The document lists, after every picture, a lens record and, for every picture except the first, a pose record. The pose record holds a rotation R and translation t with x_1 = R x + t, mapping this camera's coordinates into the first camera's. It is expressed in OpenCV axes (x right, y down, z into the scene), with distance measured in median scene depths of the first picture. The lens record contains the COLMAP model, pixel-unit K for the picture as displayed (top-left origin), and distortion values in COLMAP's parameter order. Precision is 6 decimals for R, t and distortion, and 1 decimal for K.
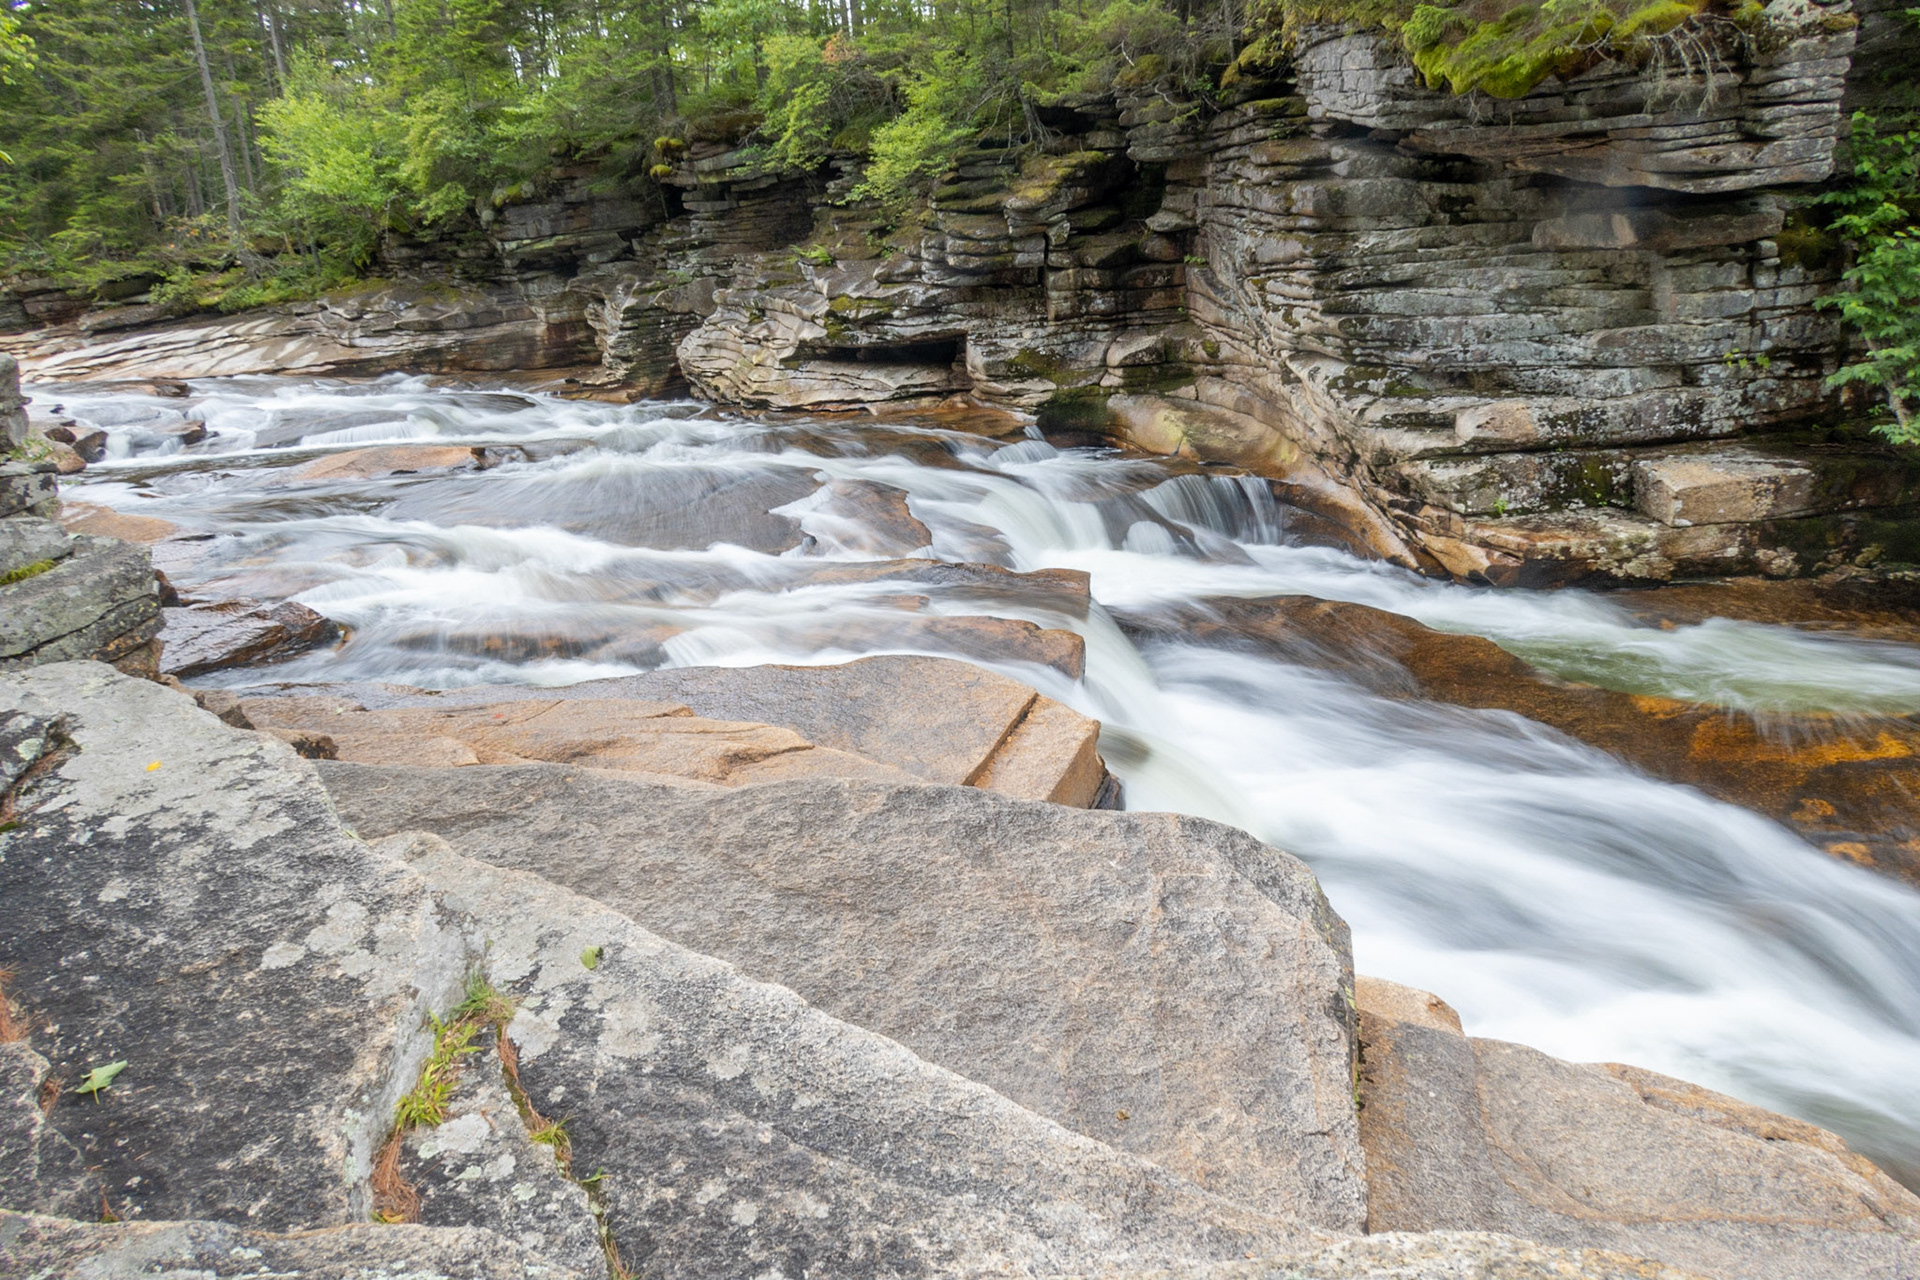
lens RADIAL K [[1345.9, 0, 973.2], [0, 1345.9, 647.3], [0, 0, 1]] dist [0.003356, 0.002881]
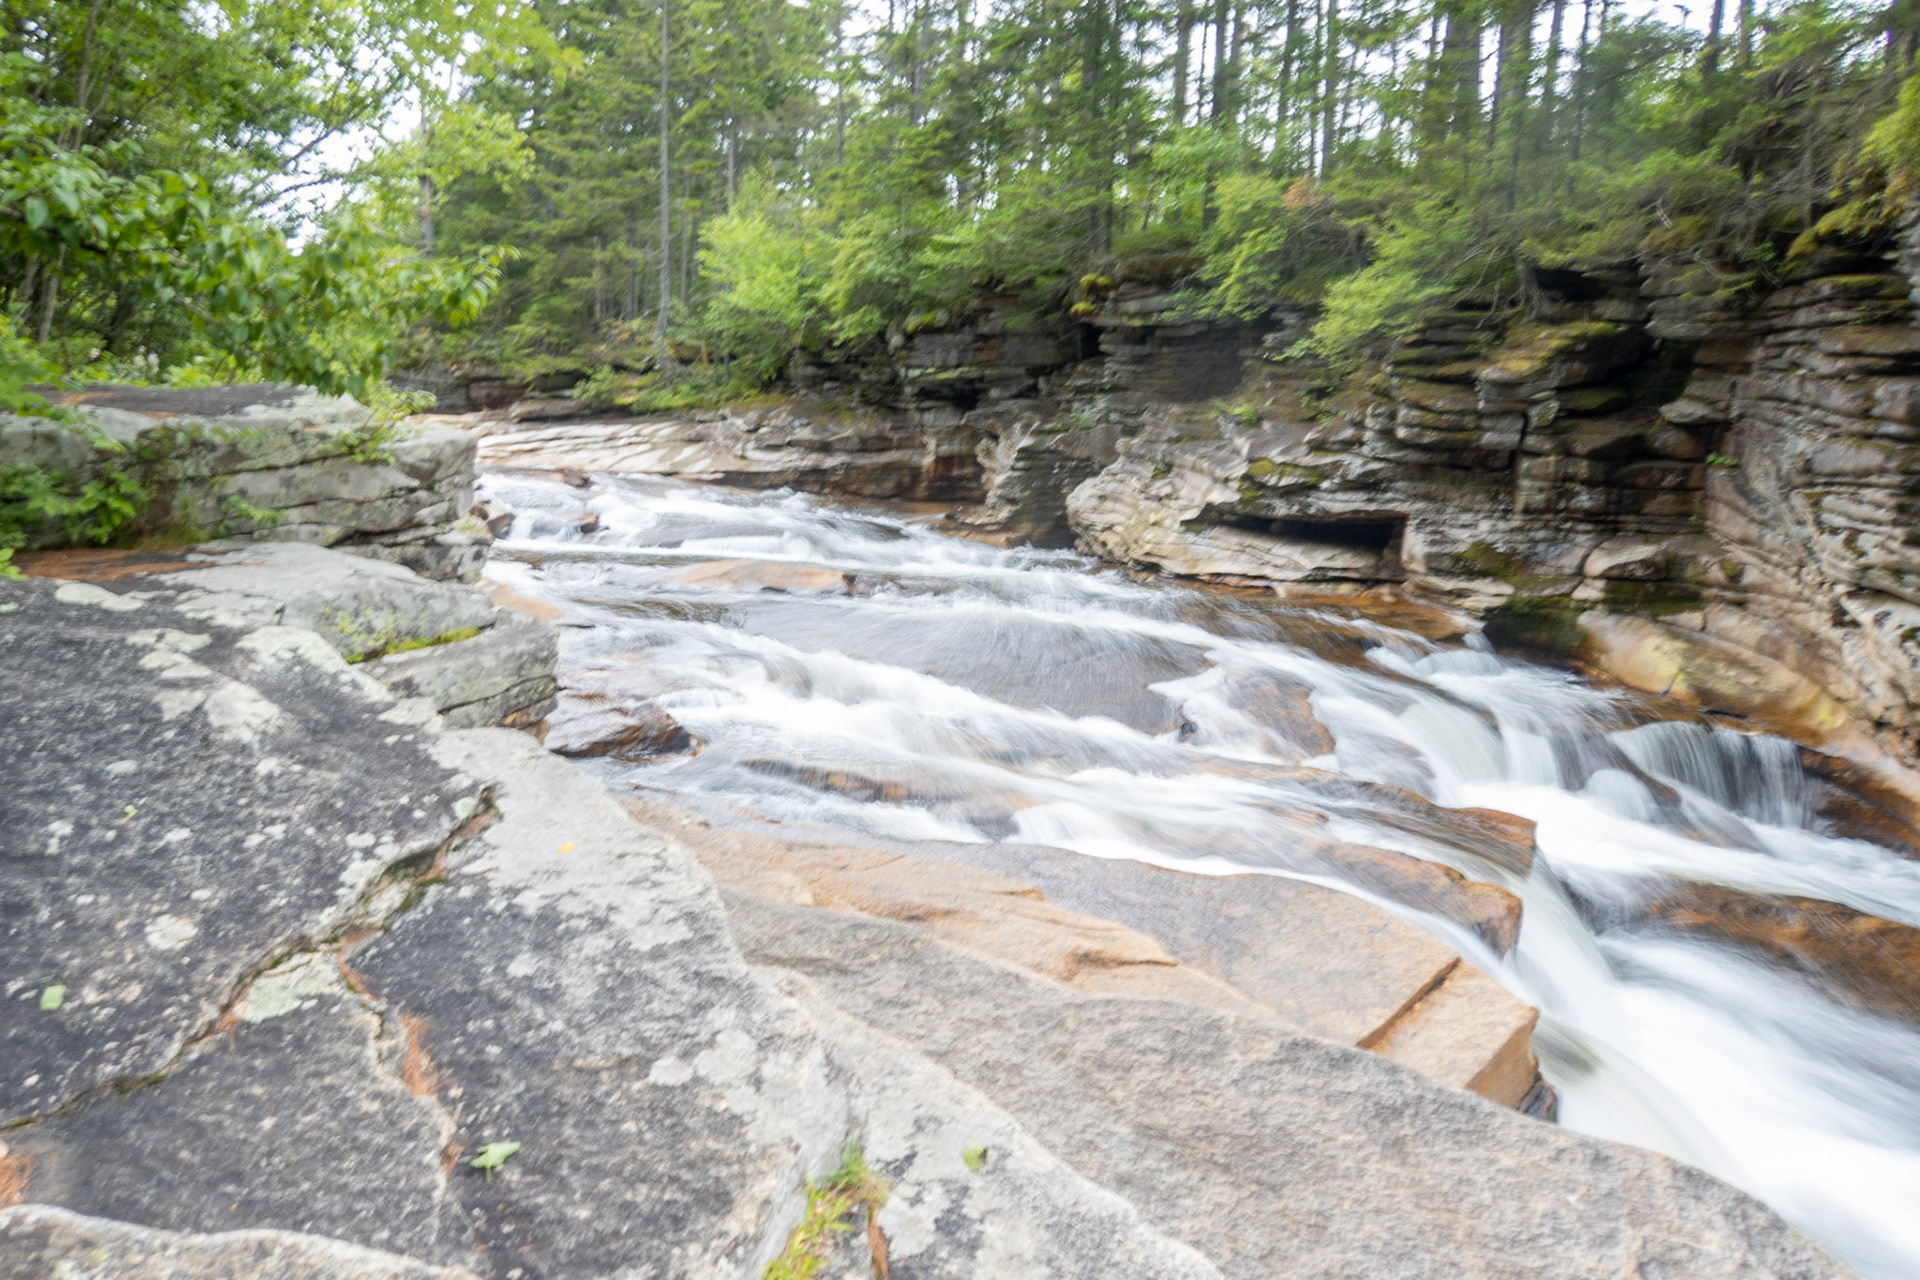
lens RADIAL K [[1517.1, 0, 846.3], [0, 1517.1, 640.9], [0, 0, 1]] dist [0.004455, 0.000998]
pose [[0.932959, 0.141983, -0.330799, -0.008026], [-0.182857, 0.978466, -0.095744, 0.001043], [0.310081, 0.149814, 0.938832, -0.000953]]
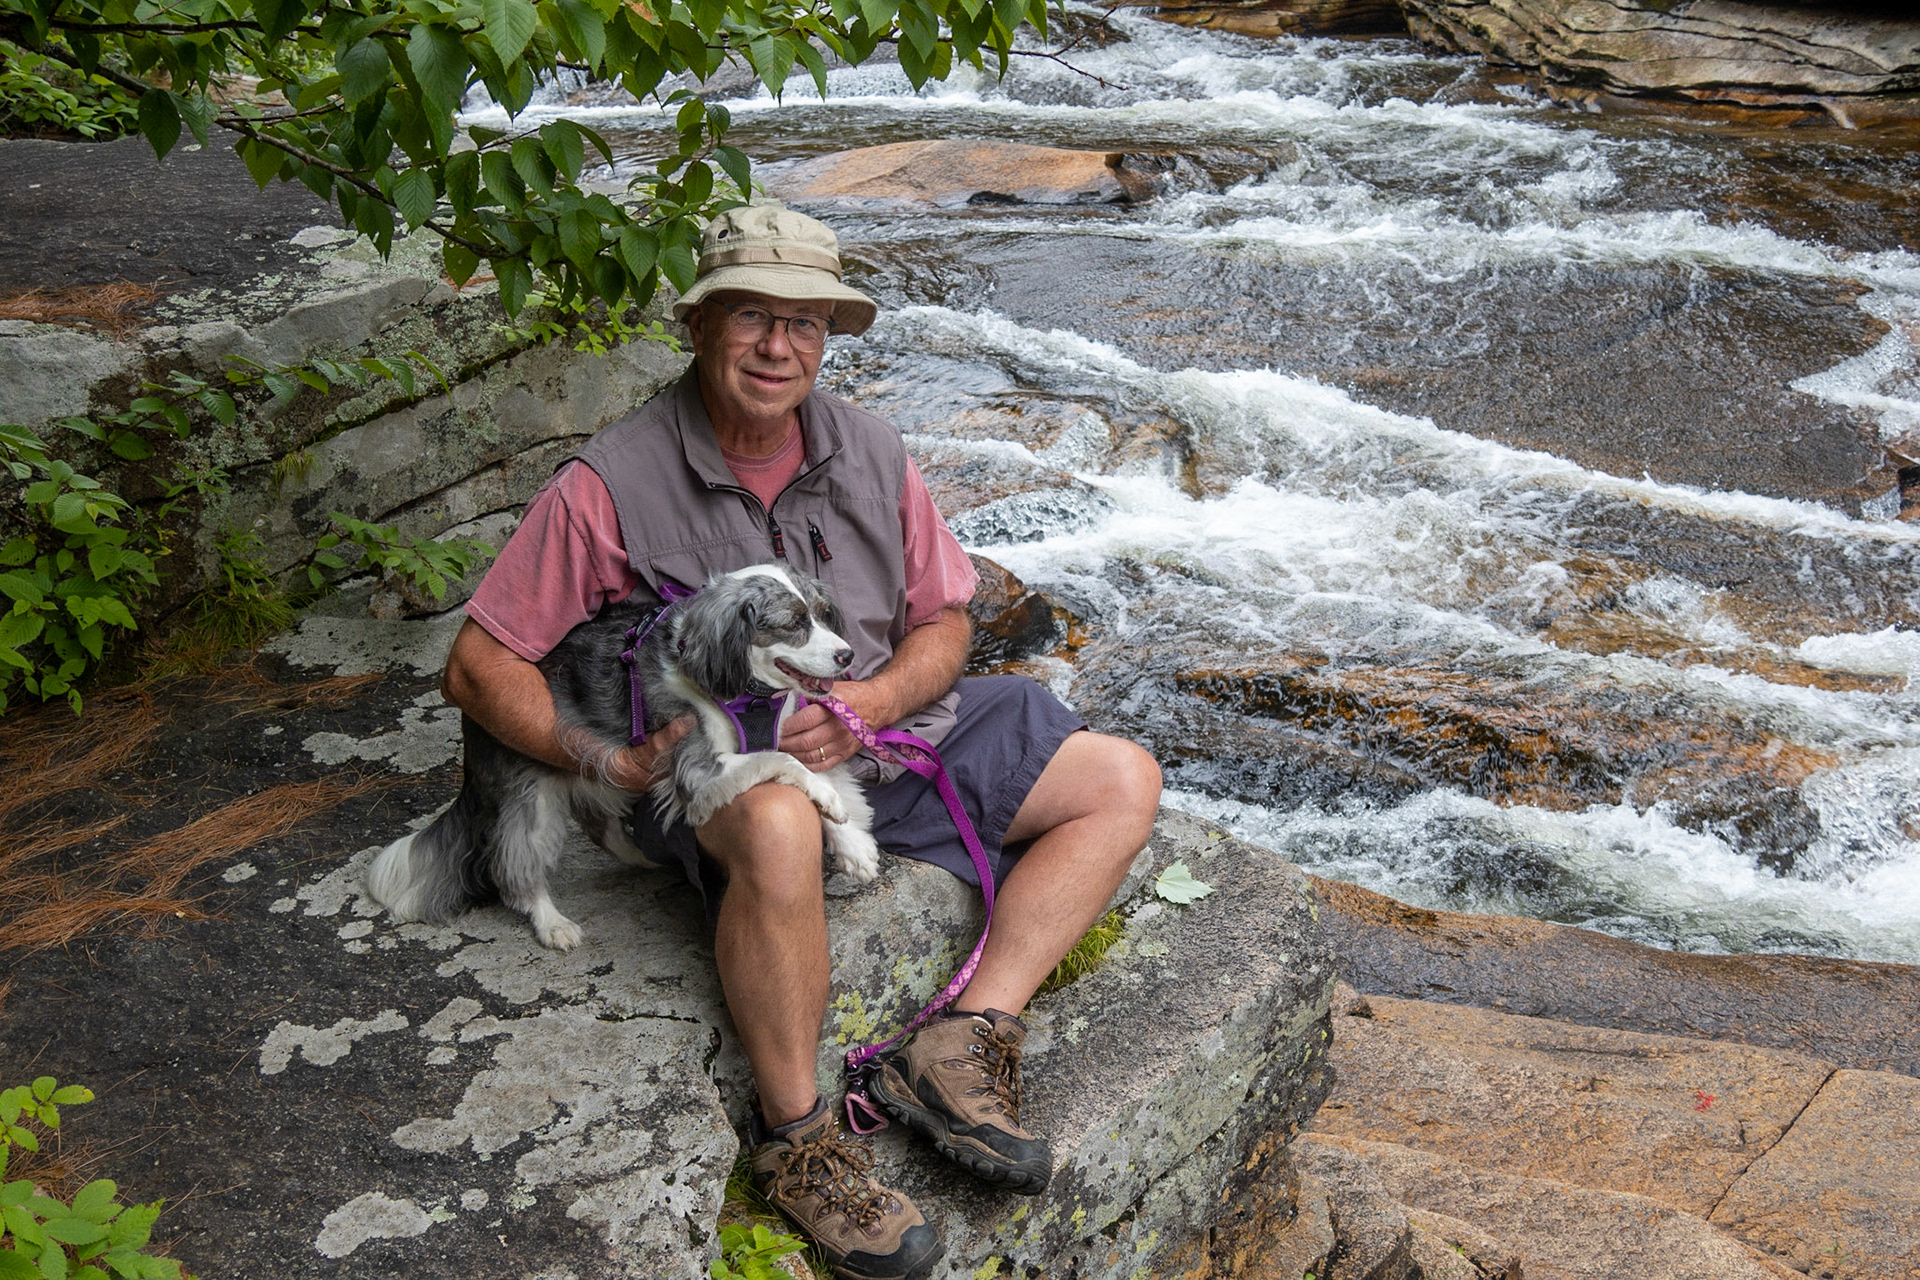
lens RADIAL K [[2234.9, 0, 979.0], [0, 2234.9, 702.2], [0, 0, 1]] dist [-0.004982, 0.000000]
pose [[0.952206, 0.134696, -0.274156, -0.140675], [-0.097167, 0.984472, 0.146199, -0.056242], [0.289591, -0.112572, 0.950507, 0.093330]]
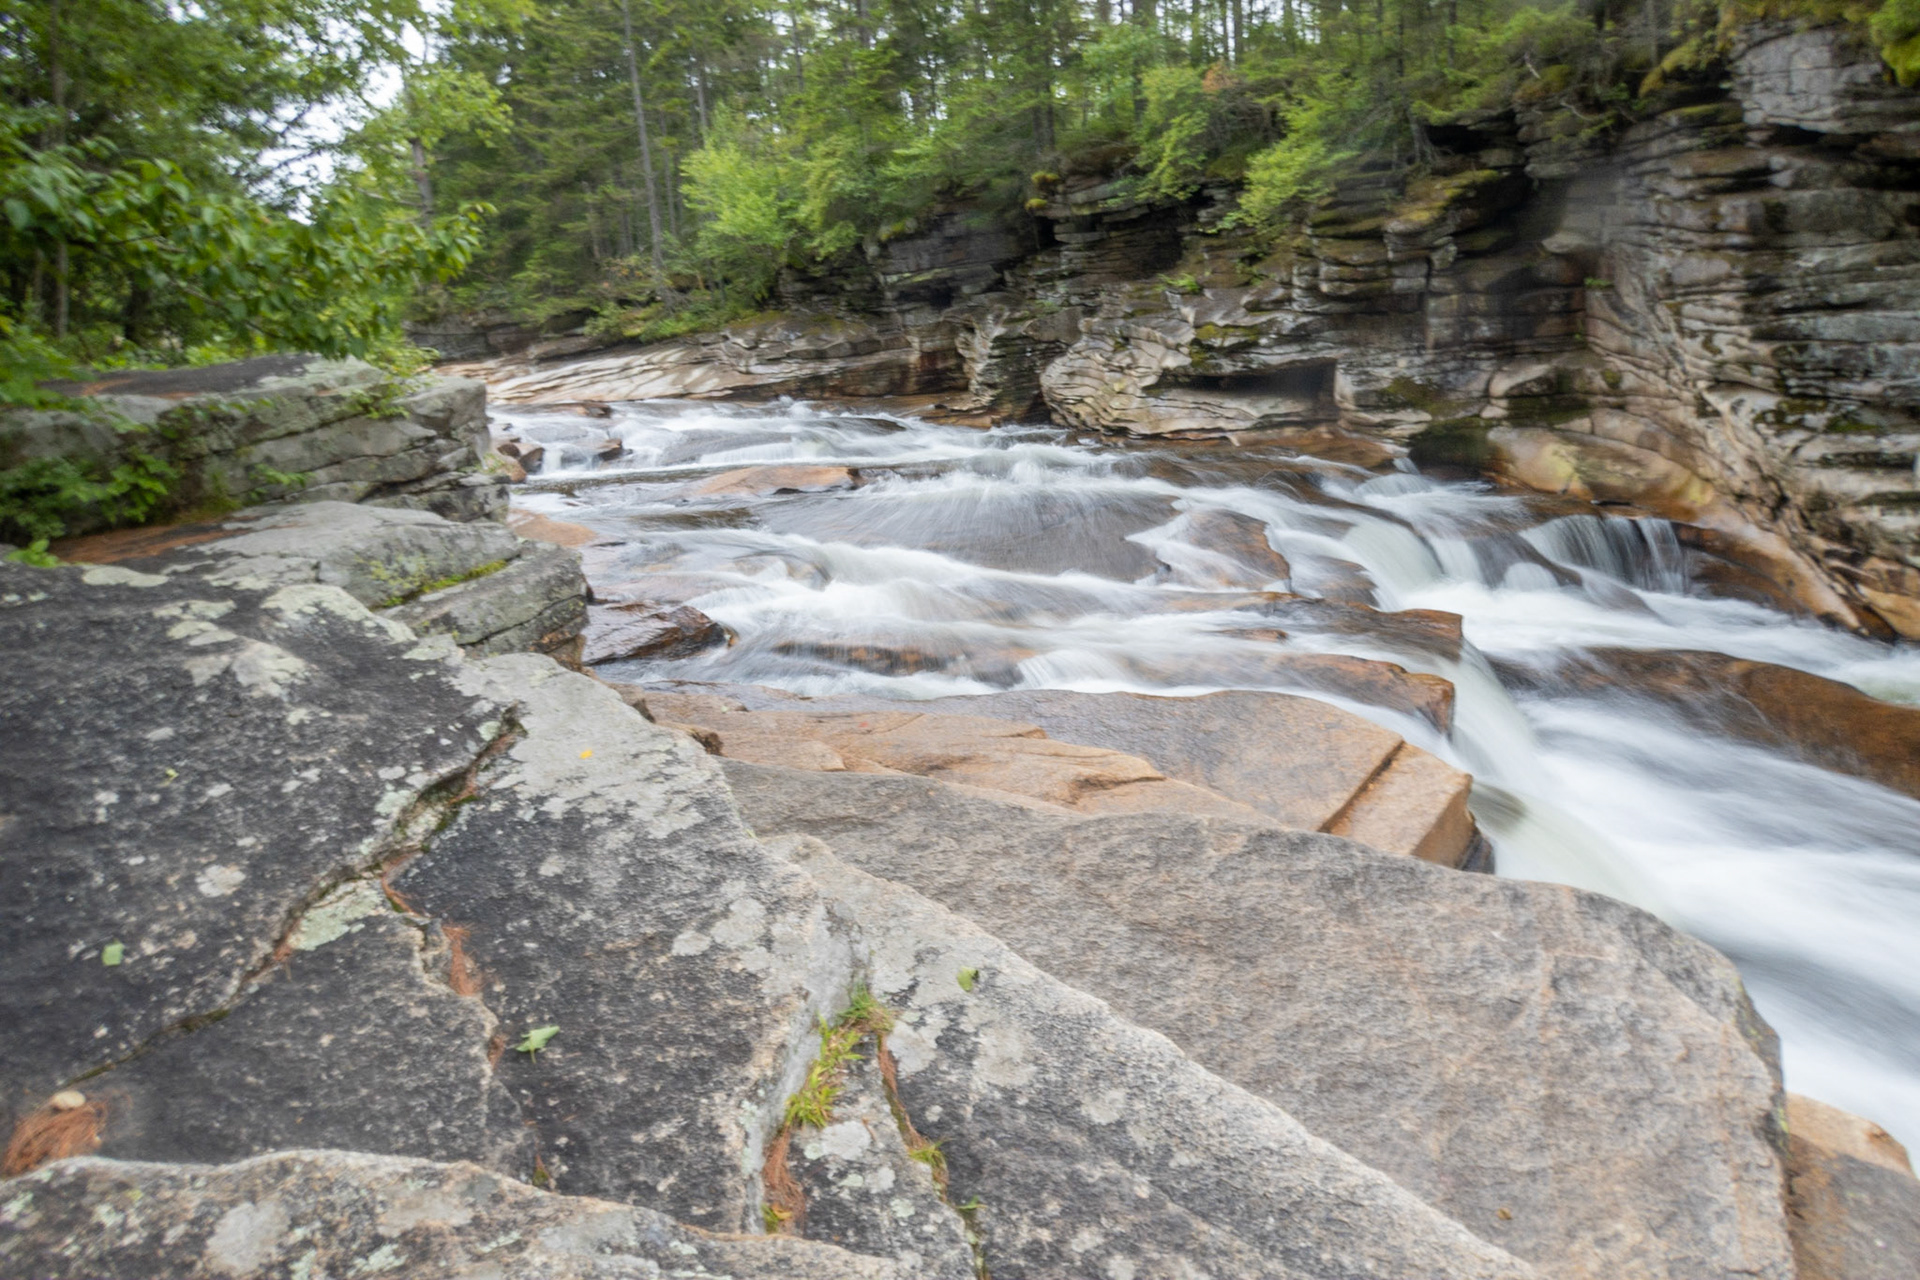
lens RADIAL K [[1345.9, 0, 966.3], [0, 1345.9, 644.8], [0, 0, 1]] dist [0.003356, 0.002881]
pose [[0.965365, 0.054524, -0.255141, -0.004119], [-0.060041, 0.998099, -0.013880, -0.000471], [0.253900, 0.028718, 0.966804, 0.001967]]
